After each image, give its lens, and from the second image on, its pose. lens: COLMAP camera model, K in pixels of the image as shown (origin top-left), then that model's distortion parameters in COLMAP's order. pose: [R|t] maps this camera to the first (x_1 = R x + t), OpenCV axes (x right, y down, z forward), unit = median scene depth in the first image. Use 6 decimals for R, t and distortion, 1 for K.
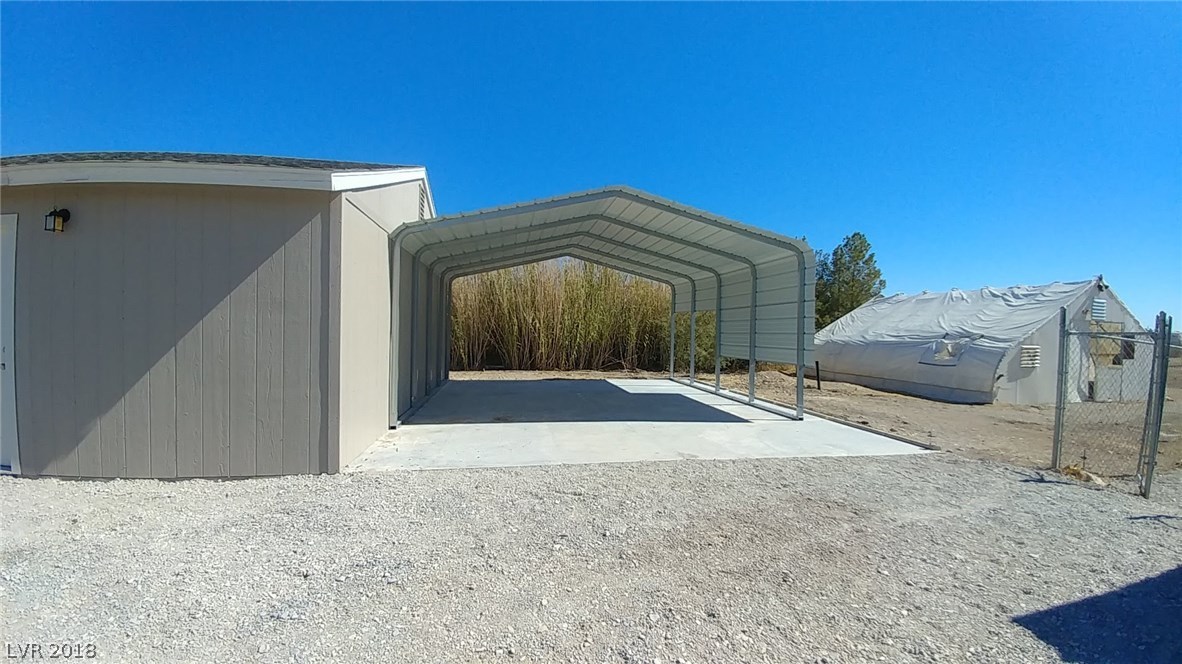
lens RADIAL K [[479.9, 0, 587.2], [0, 479.9, 337.3], [0, 0, 1]] dist [0.020013, -0.038495]
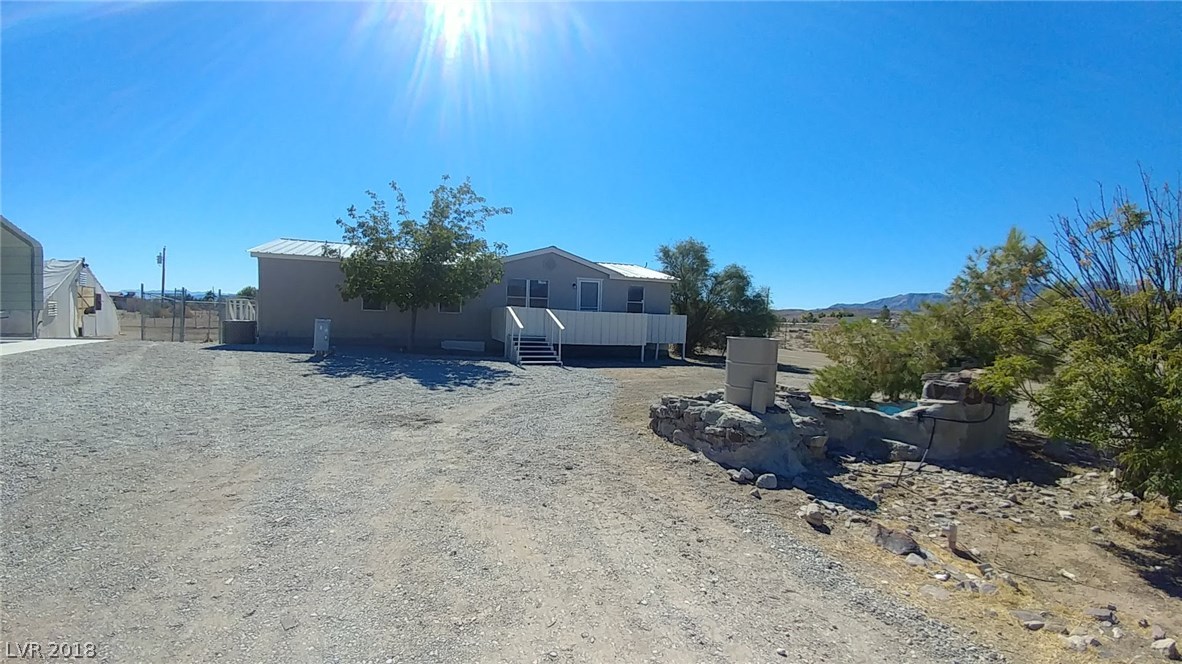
lens RADIAL K [[479.9, 0, 587.2], [0, 479.9, 337.3], [0, 0, 1]] dist [0.020013, -0.038495]
pose [[-0.229006, -0.065997, 0.971185, -0.856581], [-0.013407, 0.997818, 0.064645, 0.012481], [-0.973333, 0.001783, -0.229391, -0.317018]]
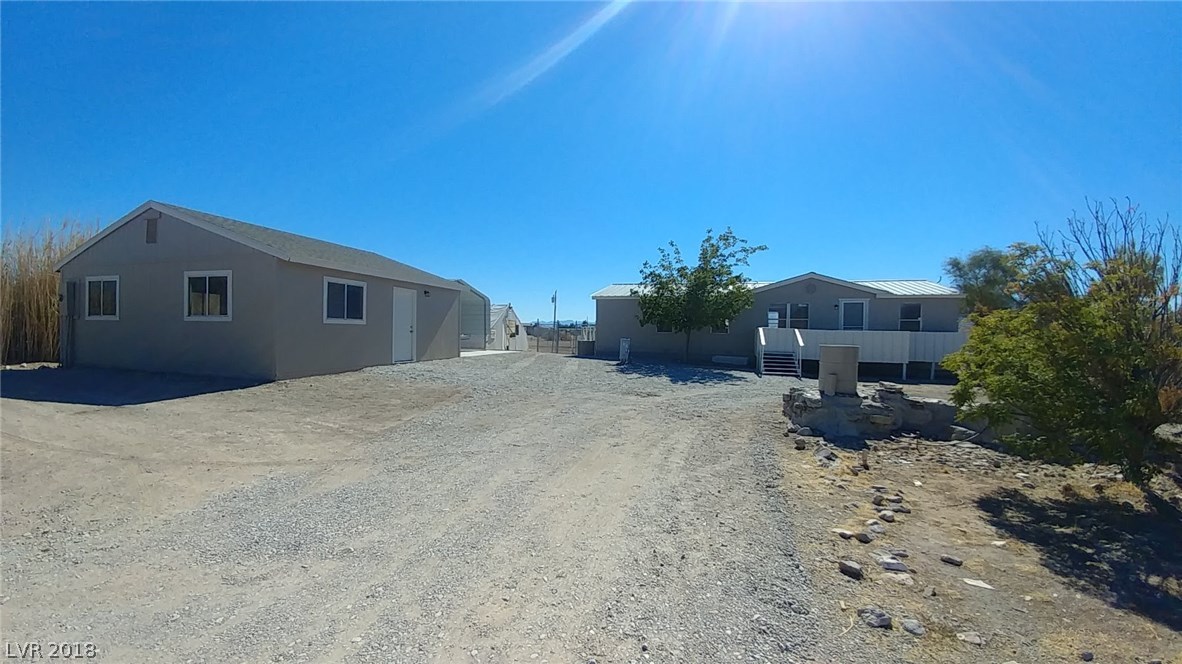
lens RADIAL K [[479.9, 0, 587.2], [0, 479.9, 337.3], [0, 0, 1]] dist [0.020013, -0.038495]
pose [[0.418539, -0.020585, 0.907965, -1.165961], [0.009802, 0.999787, 0.018148, 0.014149], [-0.908146, 0.001305, 0.418652, -0.523899]]
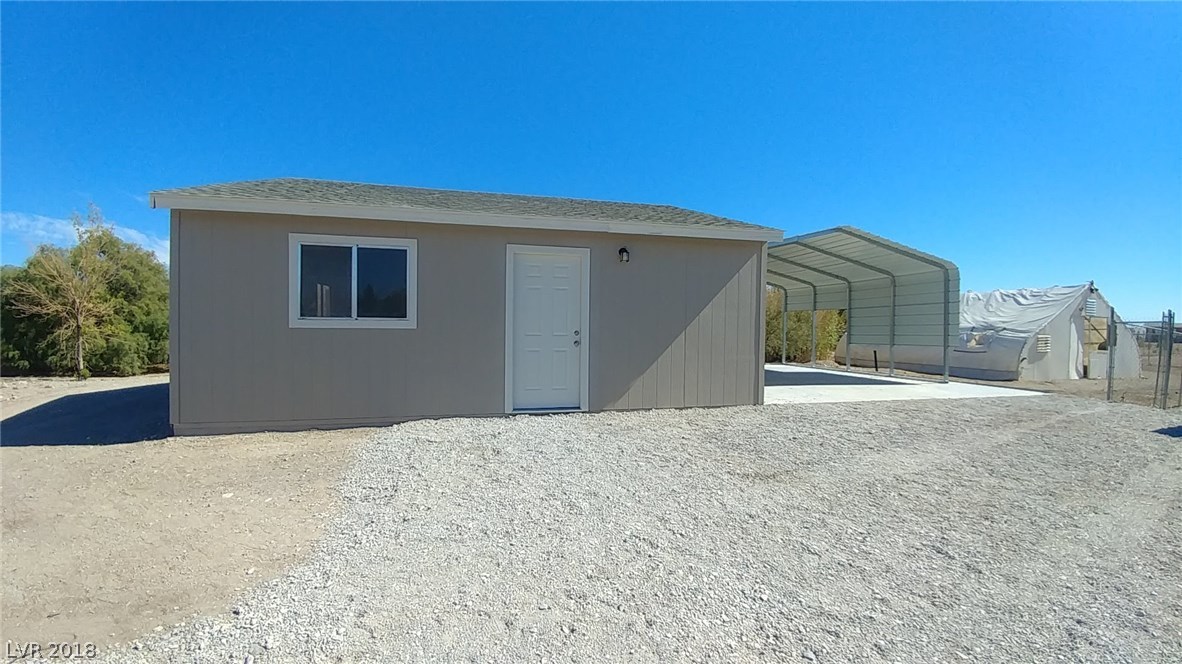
lens RADIAL K [[479.9, 0, 587.2], [0, 479.9, 337.3], [0, 0, 1]] dist [0.020013, -0.038495]
pose [[0.997893, -0.008505, 0.064324, -0.377185], [0.008541, 0.999963, -0.000282, 0.011655], [-0.064319, 0.000831, 0.997929, -0.200191]]
